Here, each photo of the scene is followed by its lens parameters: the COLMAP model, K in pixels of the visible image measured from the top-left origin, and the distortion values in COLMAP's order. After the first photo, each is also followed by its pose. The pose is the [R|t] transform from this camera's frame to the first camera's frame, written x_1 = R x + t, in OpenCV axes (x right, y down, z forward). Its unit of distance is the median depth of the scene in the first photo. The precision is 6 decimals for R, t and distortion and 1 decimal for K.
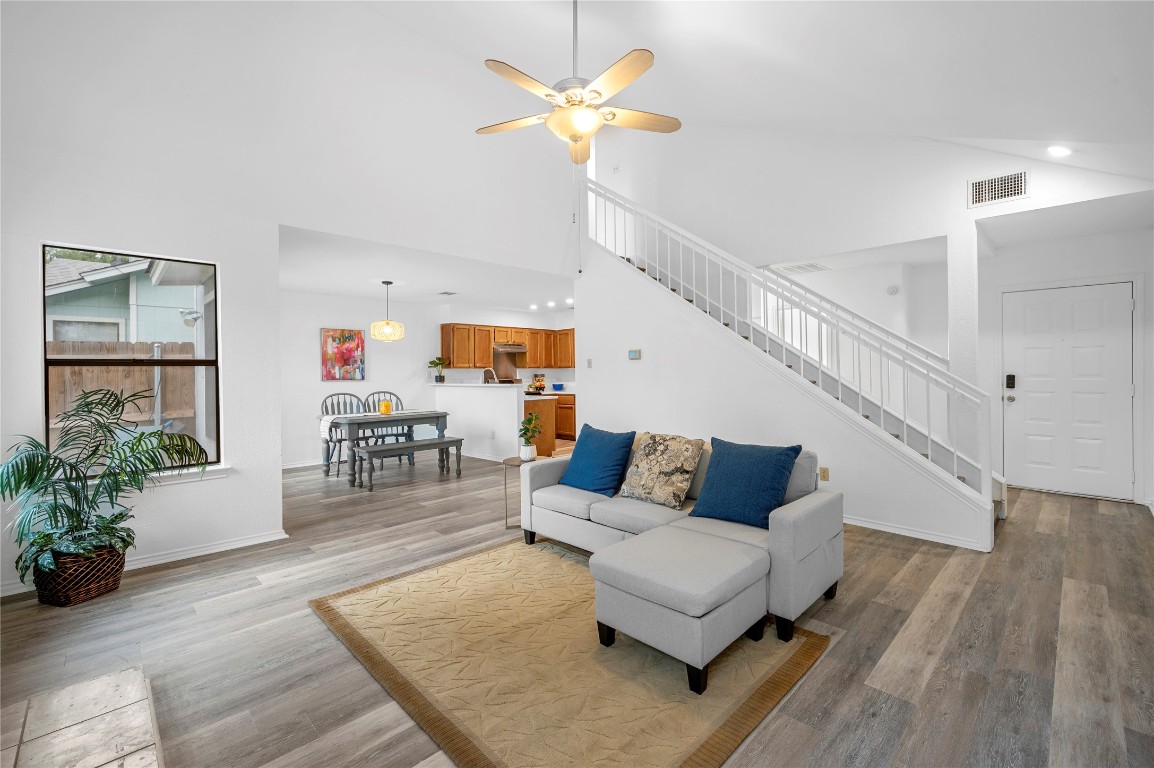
lens RADIAL K [[487.1, 0, 575.8], [0, 487.1, 367.7], [0, 0, 1]] dist [0.000141, -0.000063]
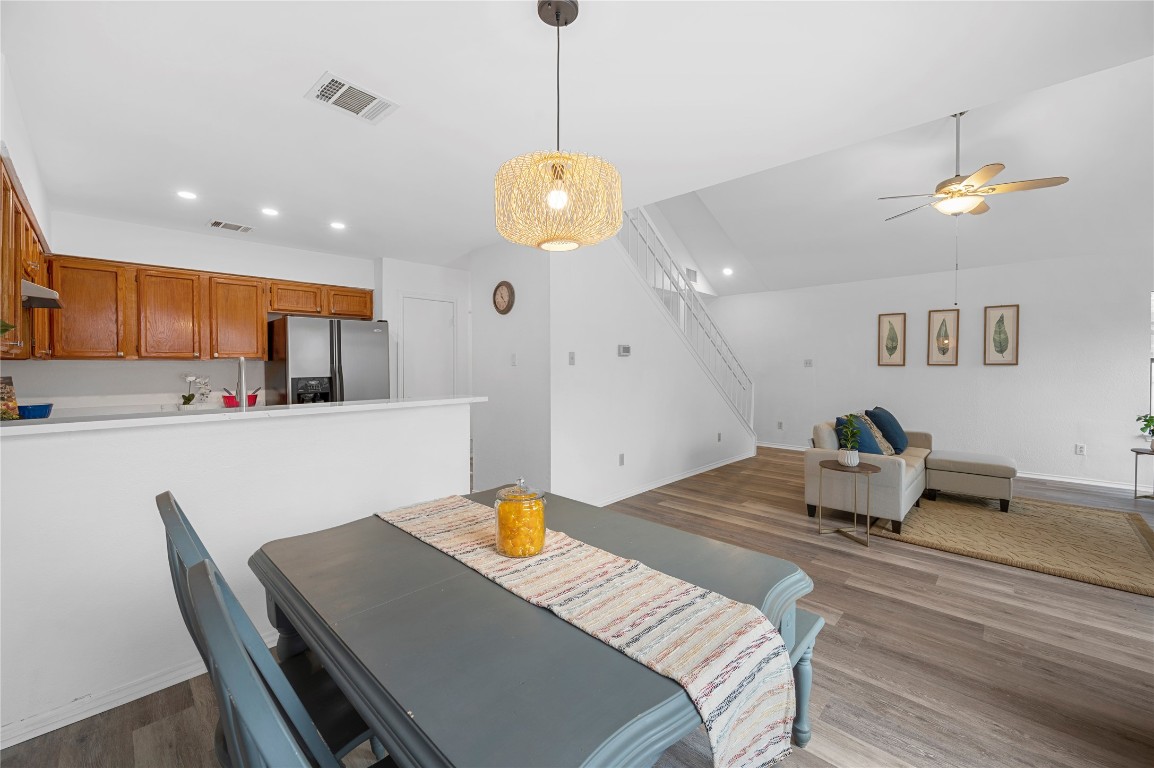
lens RADIAL K [[461.1, 0, 577.8], [0, 461.1, 368.4], [0, 0, 1]] dist [-0.000129, -0.000086]
pose [[-0.030103, 0.005446, 0.999532, -1.060145], [-0.008676, 0.999946, -0.005709, 0.014759], [-0.999509, -0.008843, -0.030054, 1.700333]]
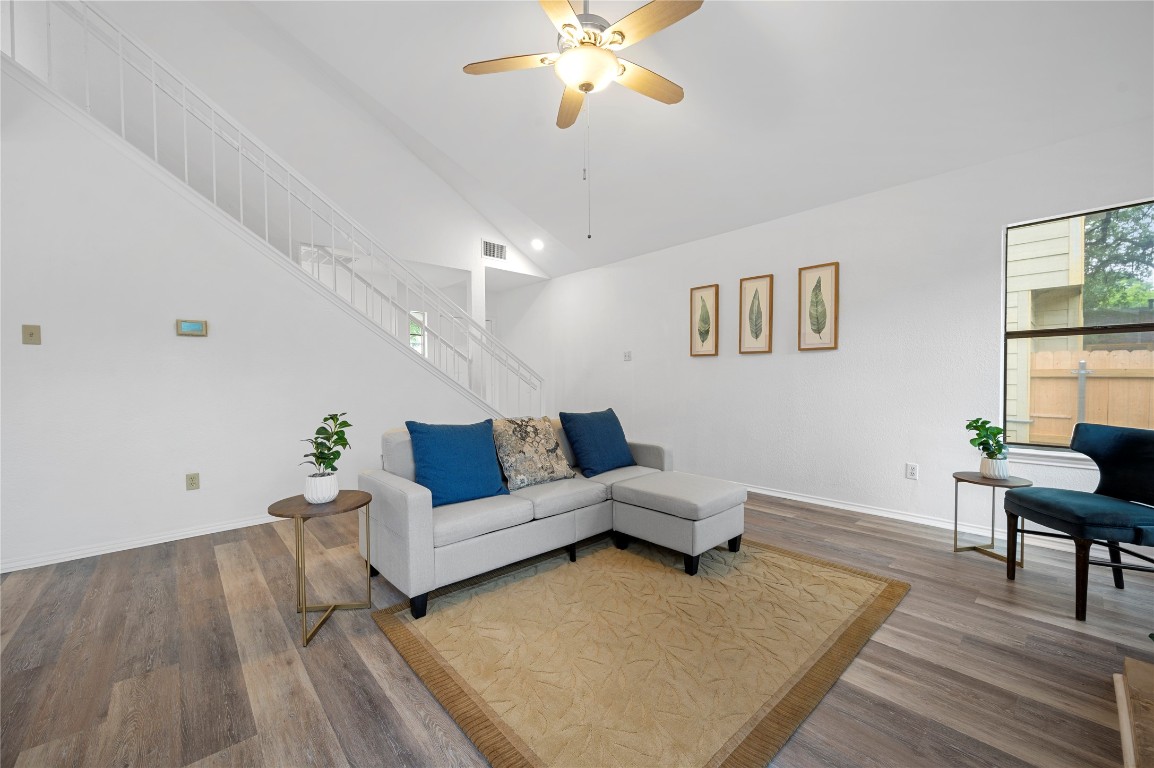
lens RADIAL K [[452.9, 0, 577.0], [0, 452.9, 384.0], [0, 0, 1]] dist [0.000745, 0.000116]
pose [[0.043396, -0.005695, 0.999042, -0.655094], [-0.002969, 0.999979, 0.005829, 0.058369], [-0.999054, -0.003219, 0.043378, 0.761644]]
